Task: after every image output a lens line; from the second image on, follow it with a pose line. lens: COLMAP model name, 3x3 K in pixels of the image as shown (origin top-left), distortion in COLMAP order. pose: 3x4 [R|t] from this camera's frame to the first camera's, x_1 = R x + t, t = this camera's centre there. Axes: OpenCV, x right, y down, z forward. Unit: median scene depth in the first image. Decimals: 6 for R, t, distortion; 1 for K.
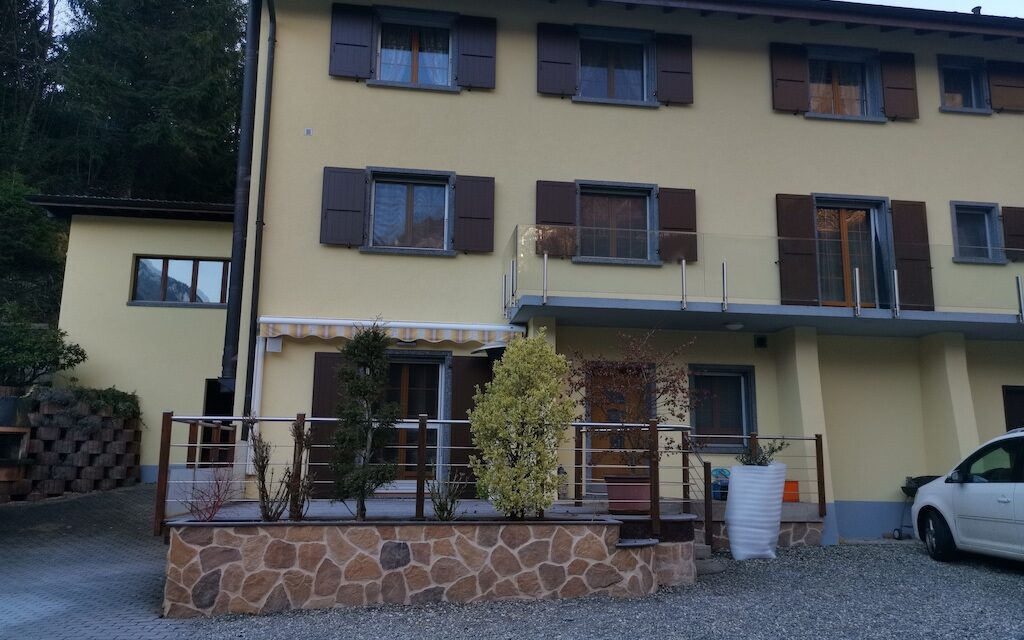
lens RADIAL K [[779.1, 0, 512.0], [0, 779.1, 320.0], [0, 0, 1]] dist [0.035397, -0.006040]
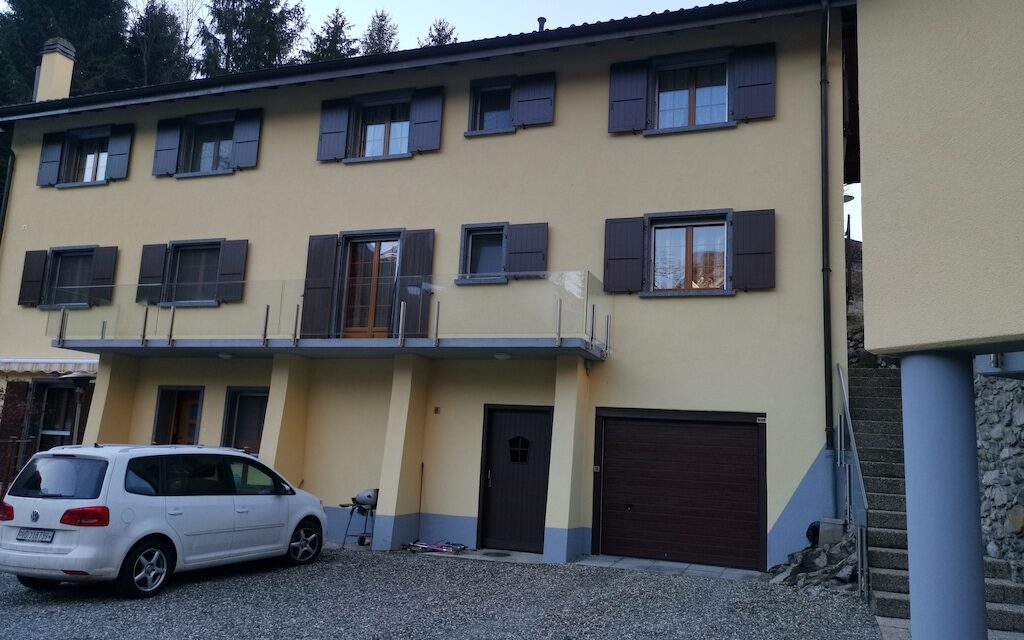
lens RADIAL K [[780.6, 0, 529.2], [0, 780.6, 342.8], [0, 0, 1]] dist [0.041678, -0.009320]
pose [[0.867823, -0.033648, -0.495732, 0.753551], [0.019386, 0.999238, -0.033886, 0.022235], [0.496494, 0.019796, 0.867814, 0.123100]]
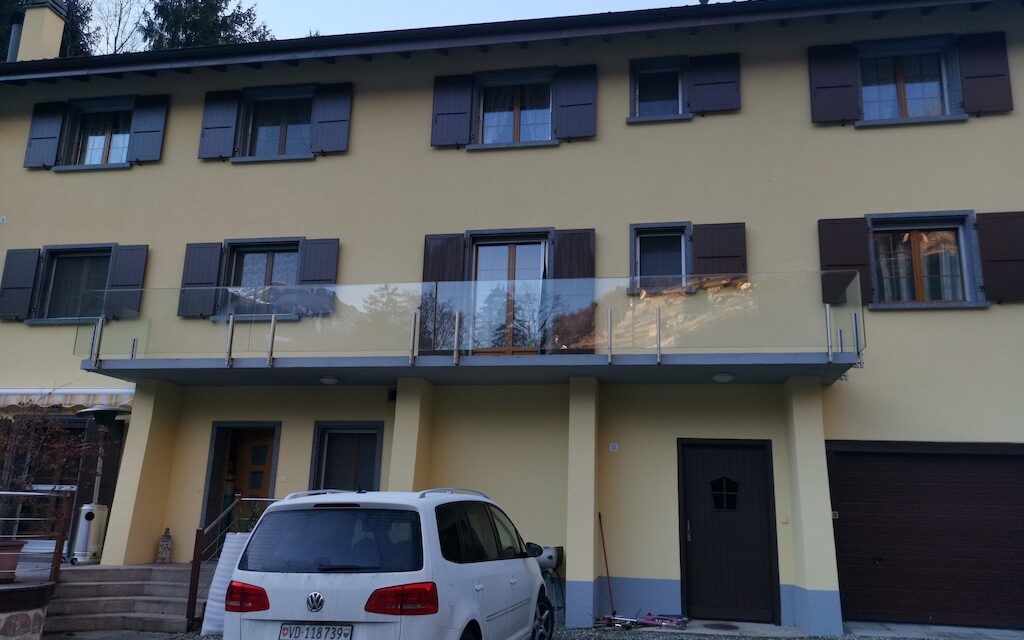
lens RADIAL K [[829.0, 0, 512.0], [0, 829.0, 320.0], [0, 0, 1]] dist [0.044827, -0.002596]
pose [[0.941659, -0.059765, -0.331219, 0.490208], [0.033876, 0.995941, -0.083395, 0.015409], [0.334858, 0.067310, 0.939861, 0.076503]]
